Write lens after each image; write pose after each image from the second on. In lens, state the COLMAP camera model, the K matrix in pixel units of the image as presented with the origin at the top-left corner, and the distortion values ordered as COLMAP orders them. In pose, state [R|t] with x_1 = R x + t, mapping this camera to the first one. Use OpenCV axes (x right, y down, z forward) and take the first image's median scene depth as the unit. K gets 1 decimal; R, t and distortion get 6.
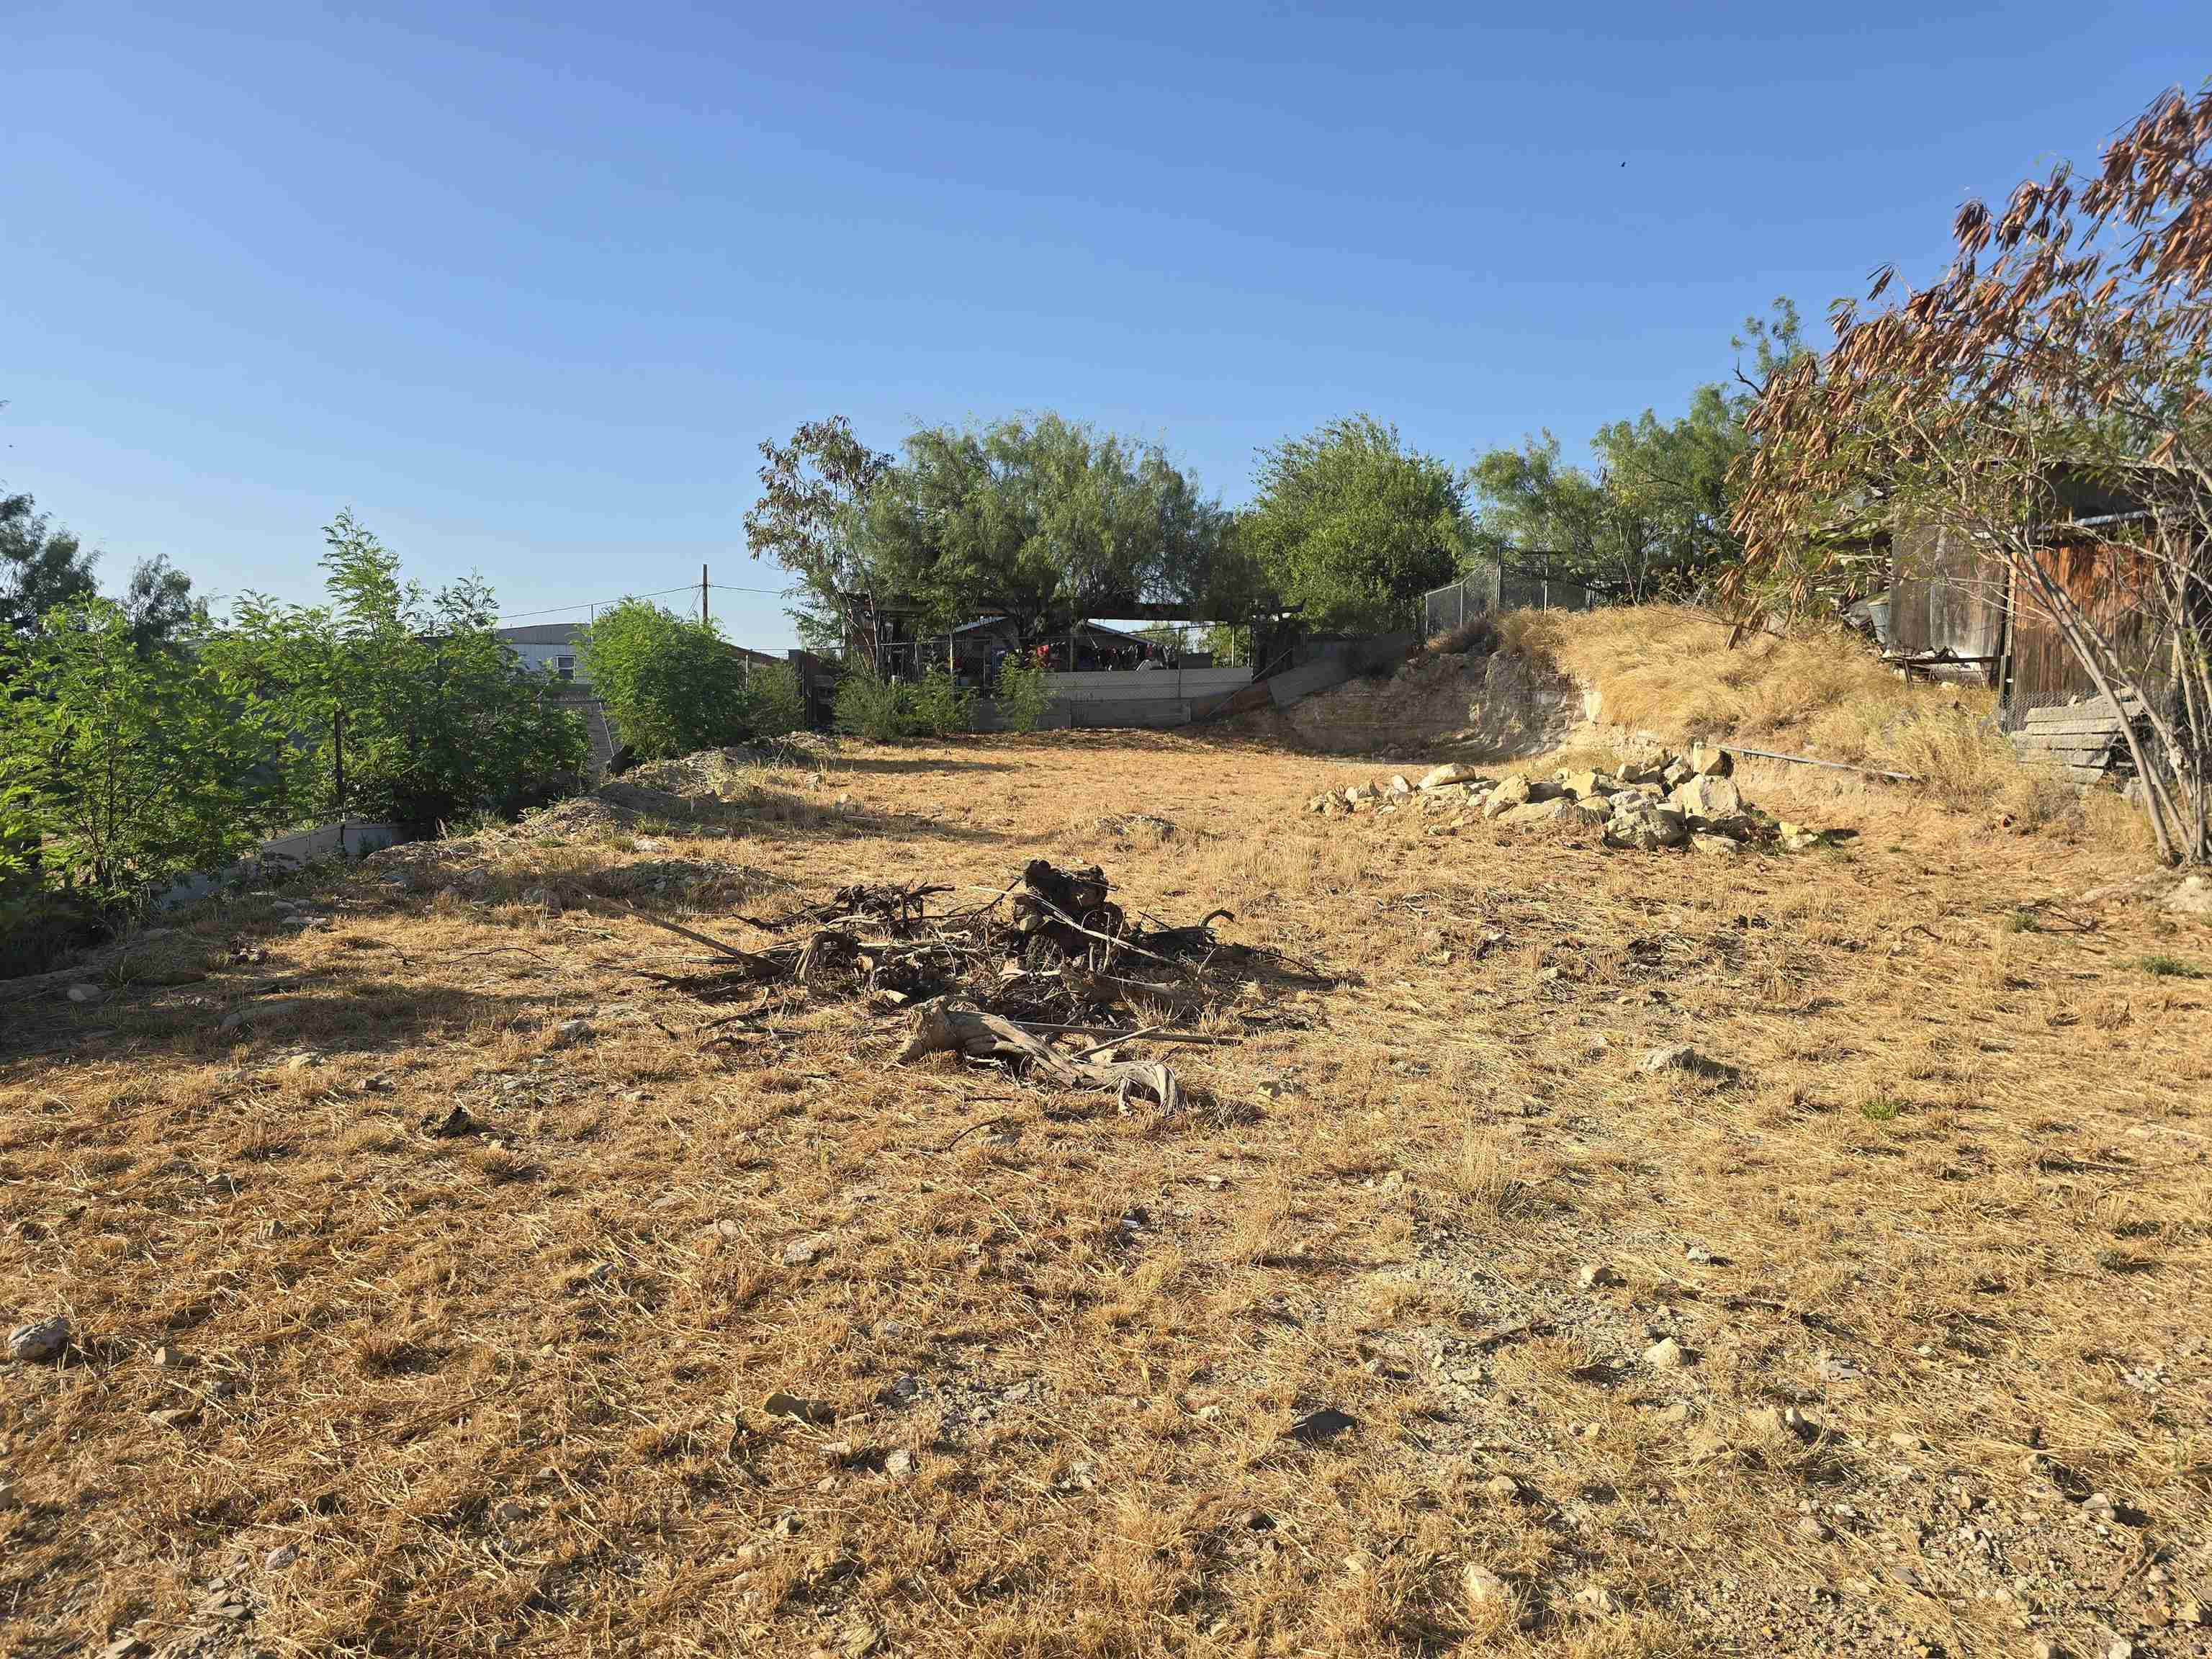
lens RADIAL K [[1513.8, 0, 1107.3], [0, 1513.8, 749.4], [0, 0, 1]] dist [0.065314, -0.001699]
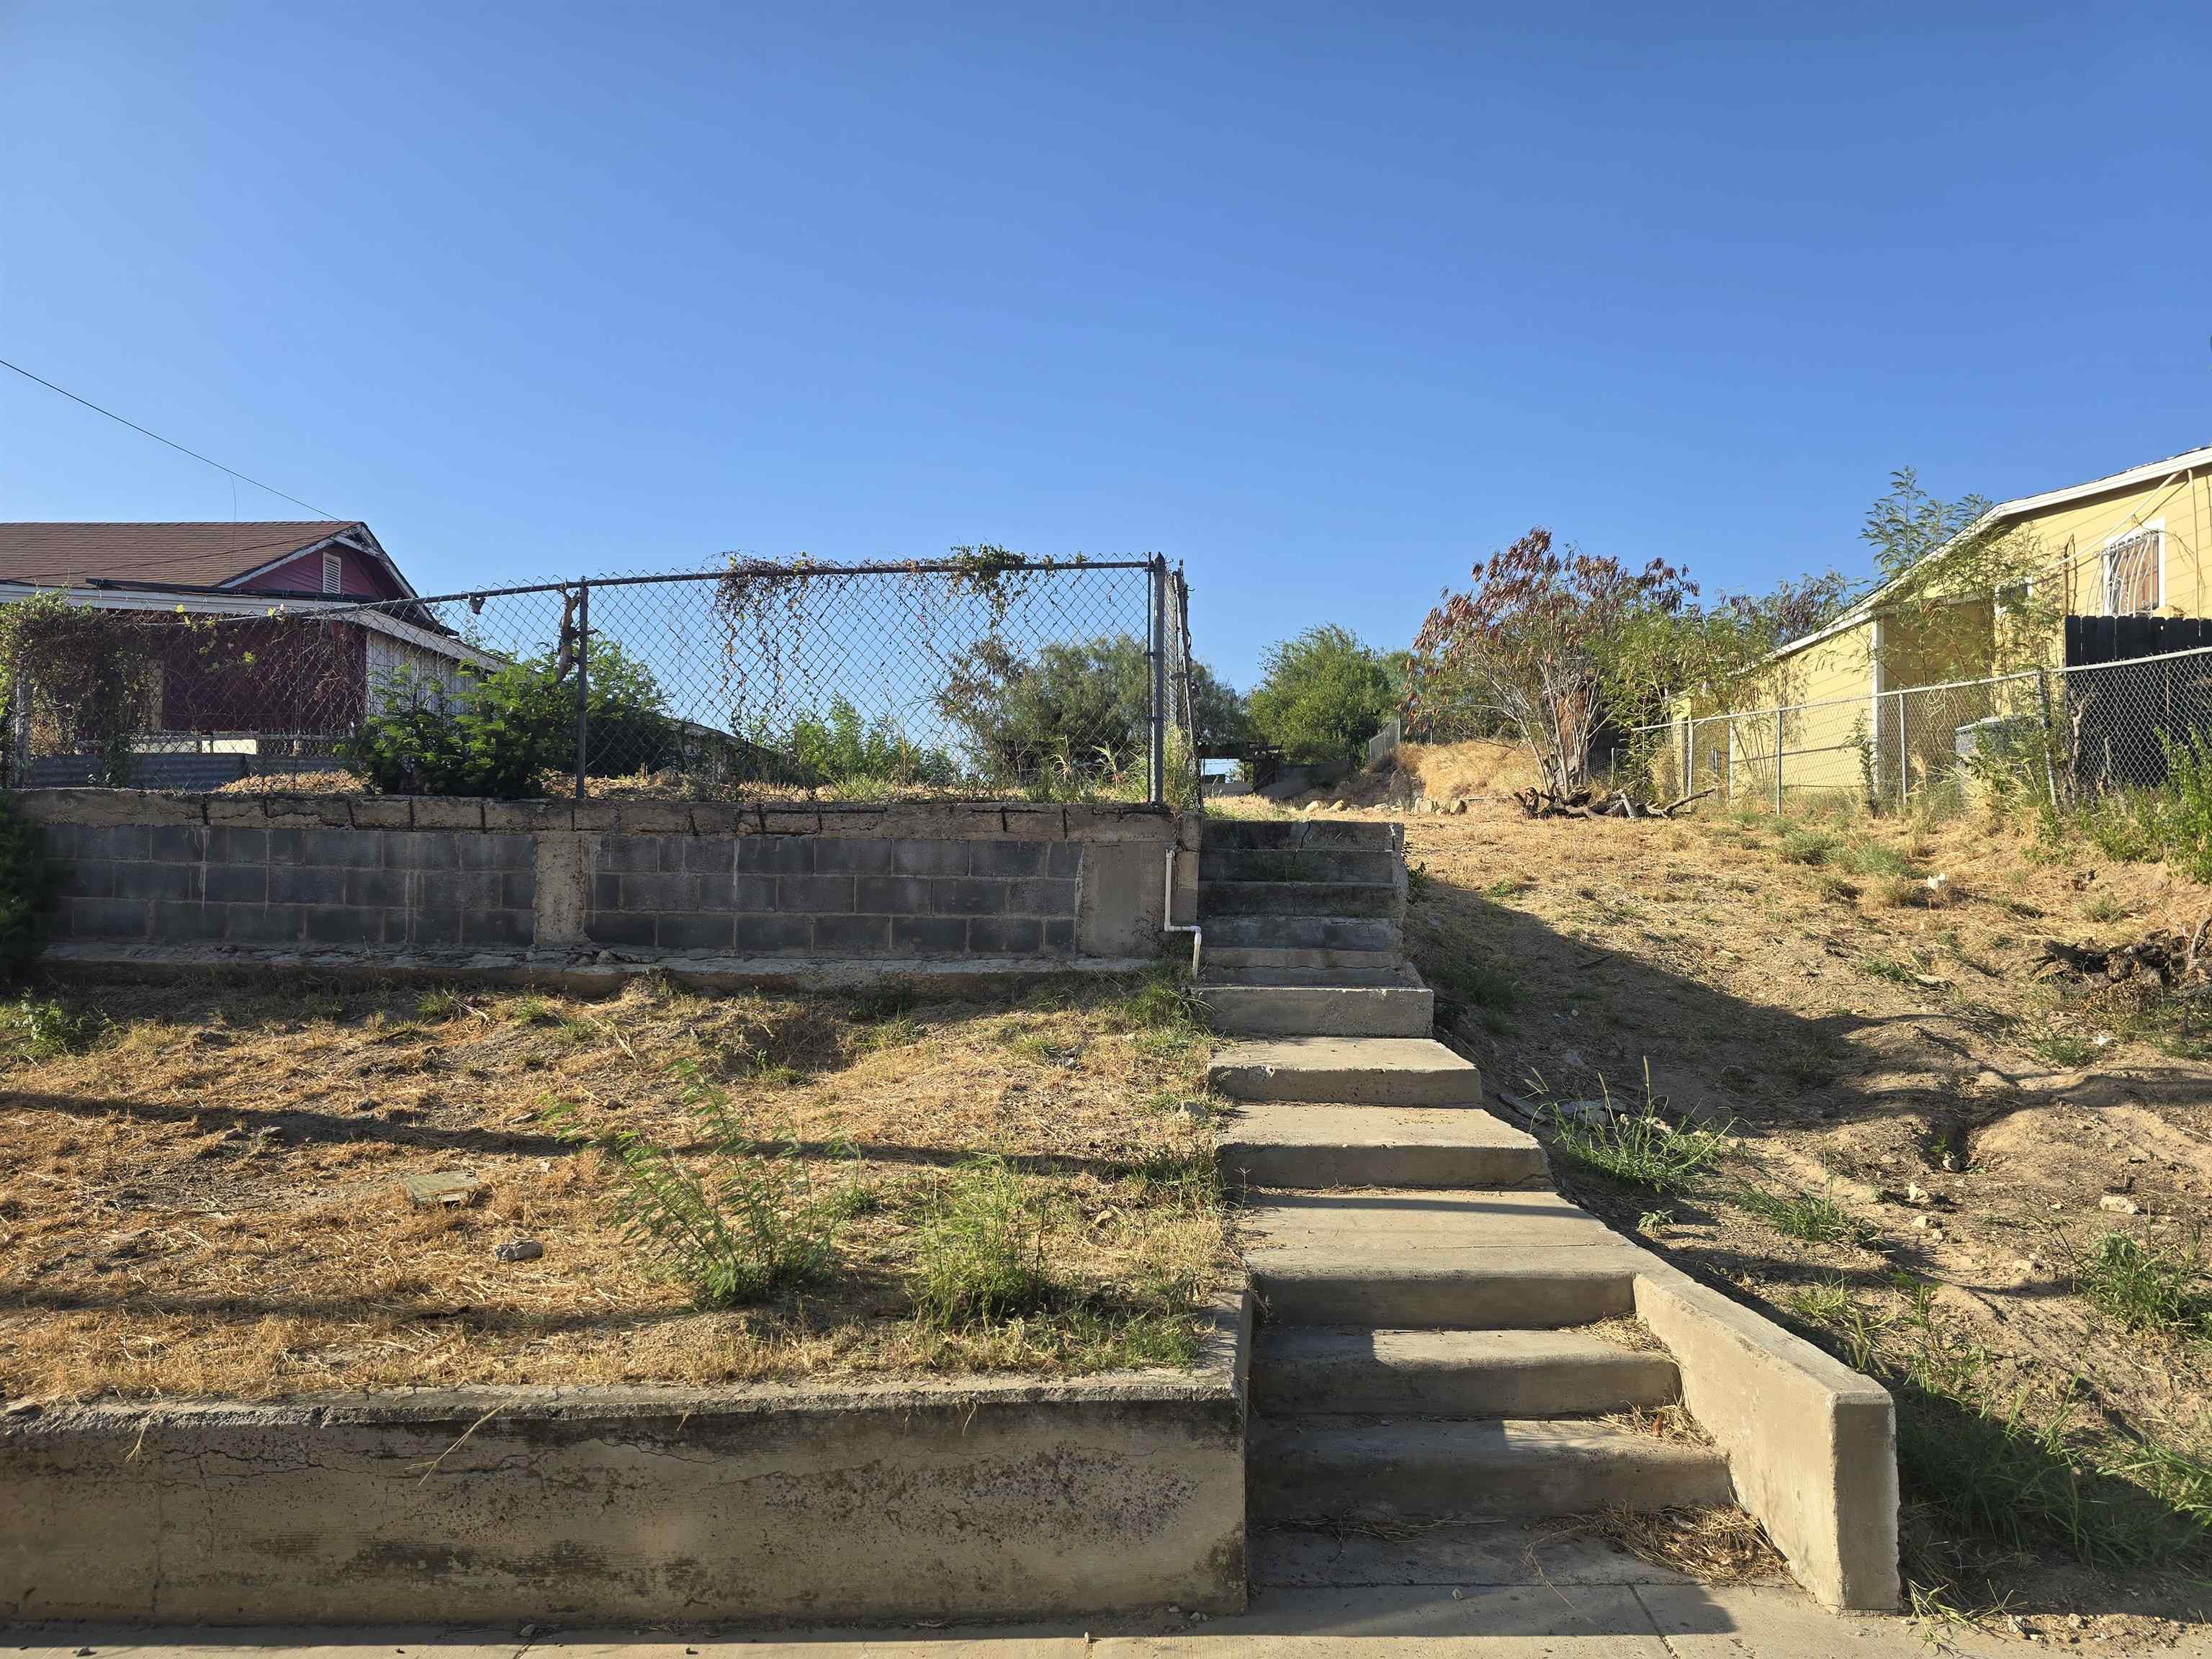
lens RADIAL K [[1492.8, 0, 1106.0], [0, 1492.8, 829.5], [0, 0, 1]] dist [0.035435, -0.003126]
pose [[0.999192, -0.015725, -0.036983, 0.001484], [0.013089, 0.997427, -0.070483, 0.108802], [0.037996, 0.069942, 0.996827, -0.608214]]
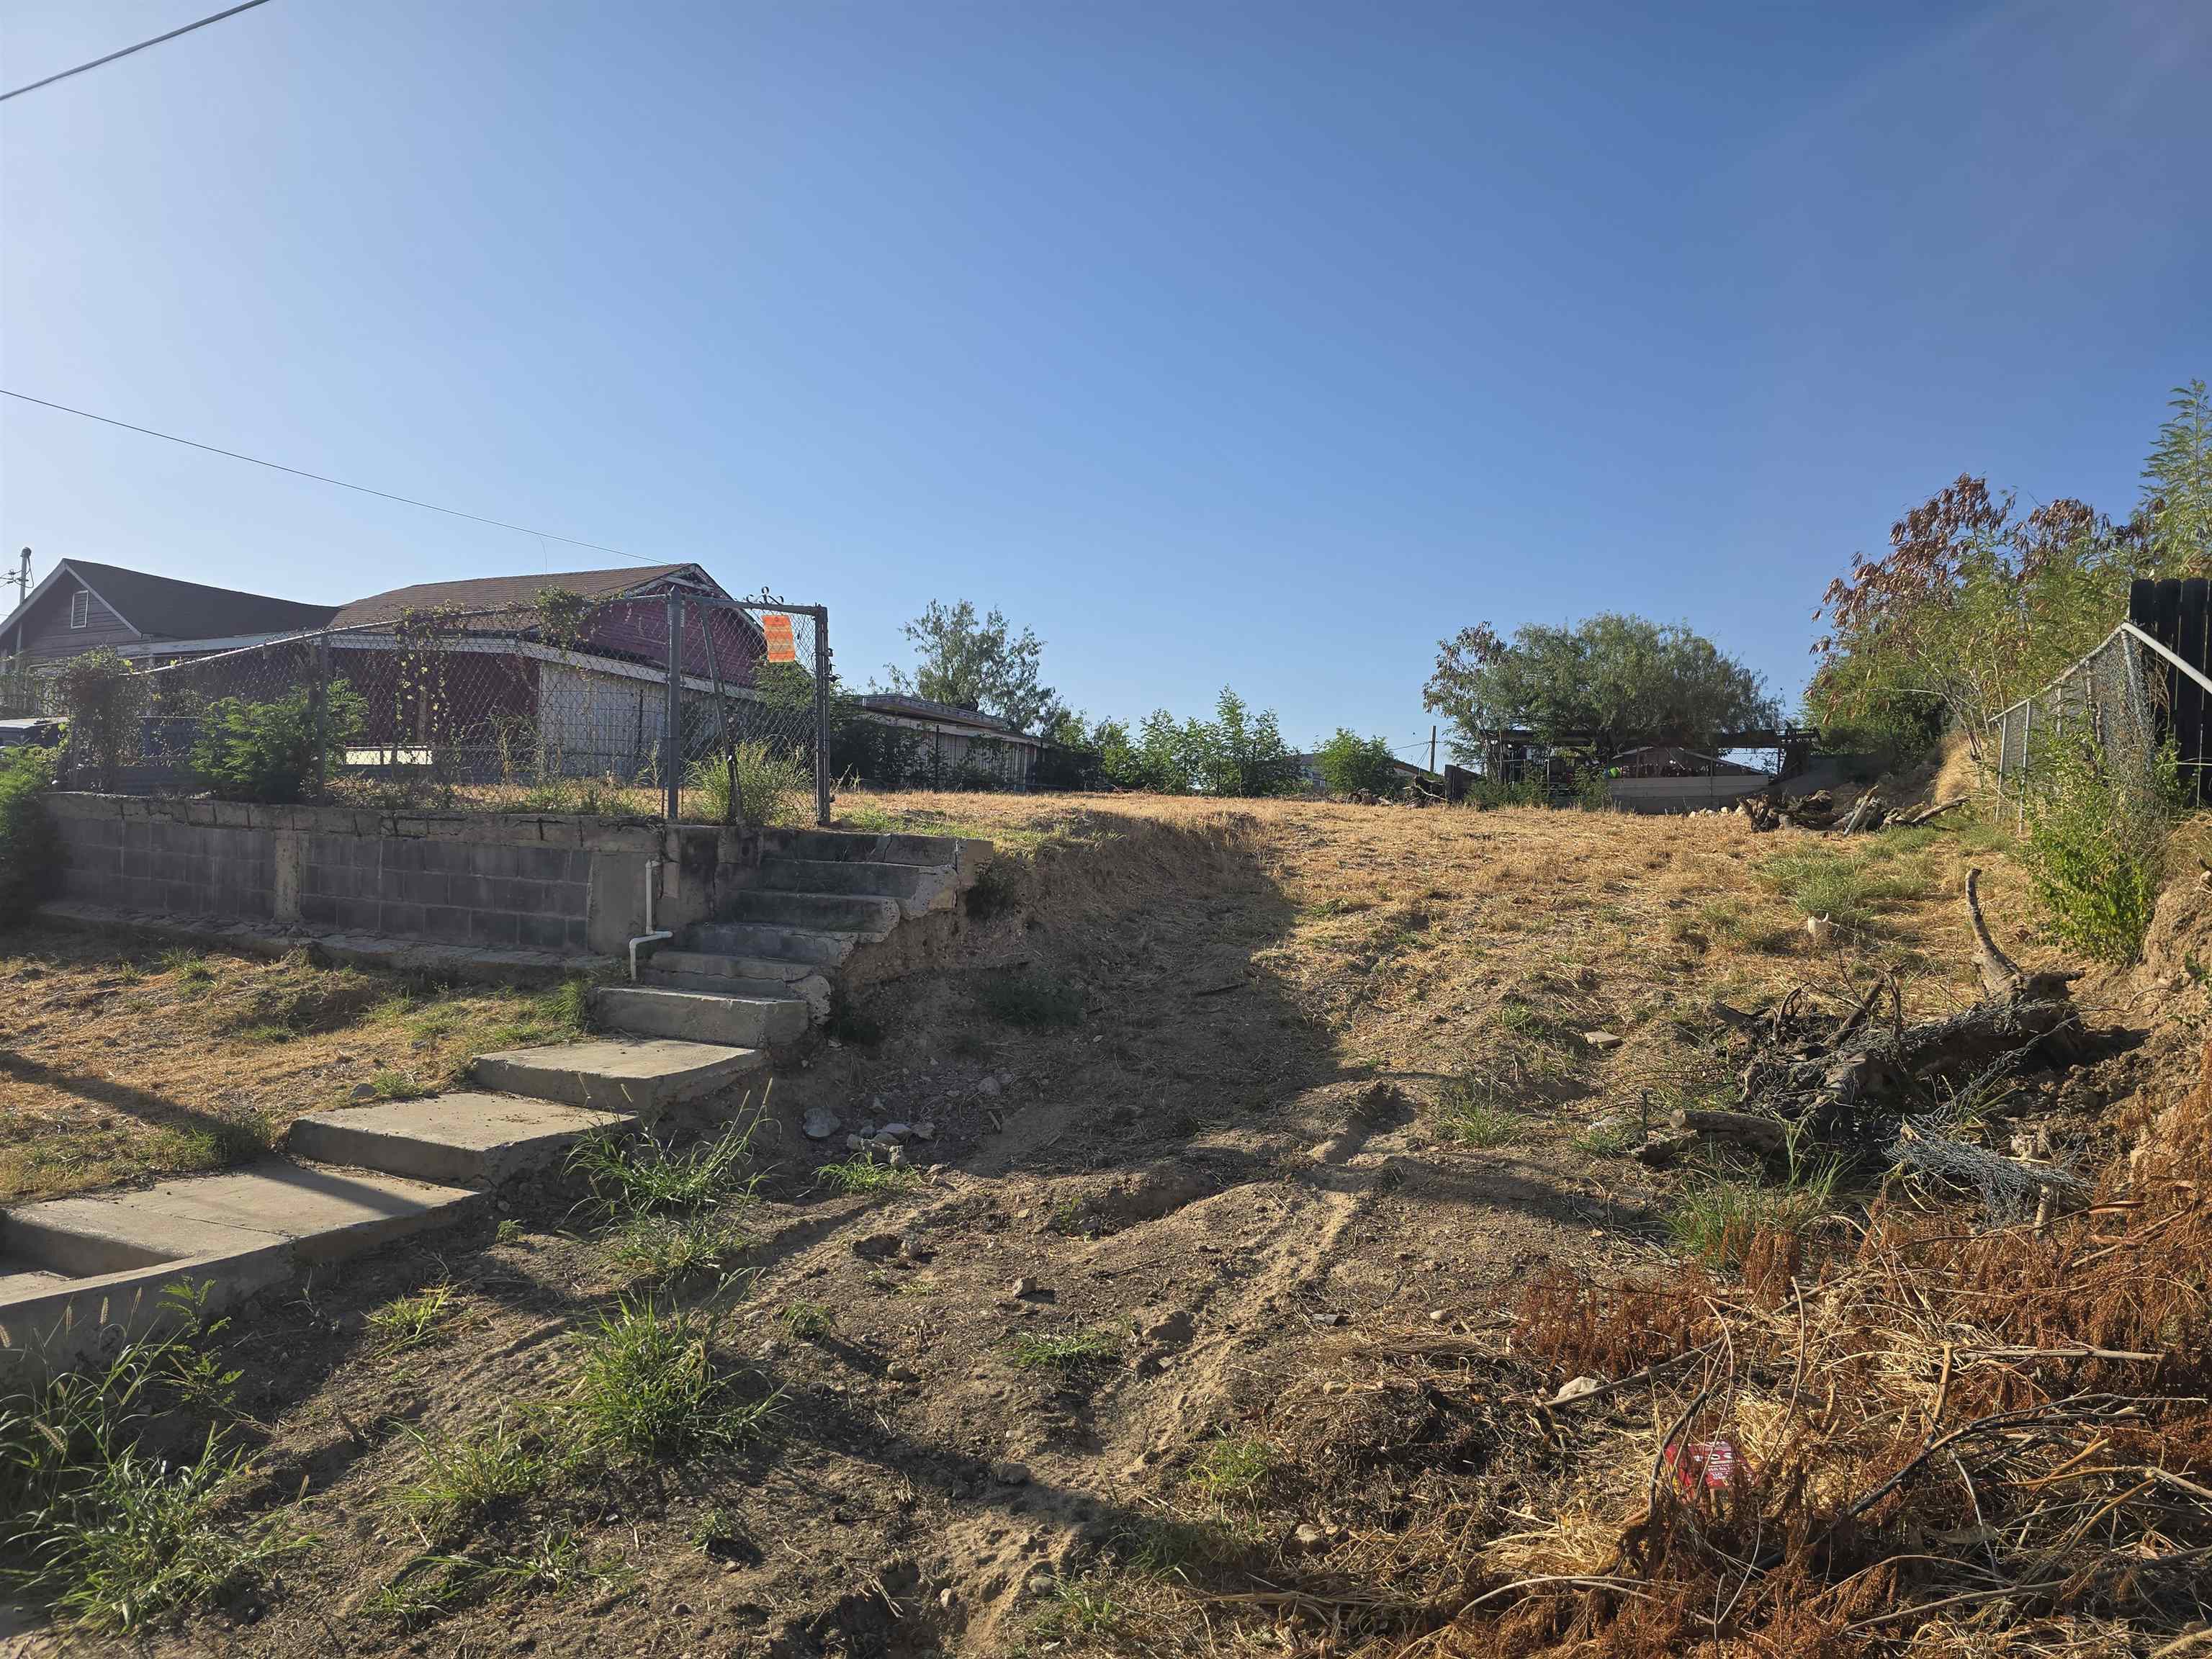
lens RADIAL K [[1492.8, 0, 1106.0], [0, 1492.8, 829.5], [0, 0, 1]] dist [0.035435, -0.003126]
pose [[0.874946, 0.005578, -0.484188, 0.239976], [-0.036960, 0.997786, -0.055295, 0.100077], [0.482808, 0.066276, 0.873215, -0.549538]]
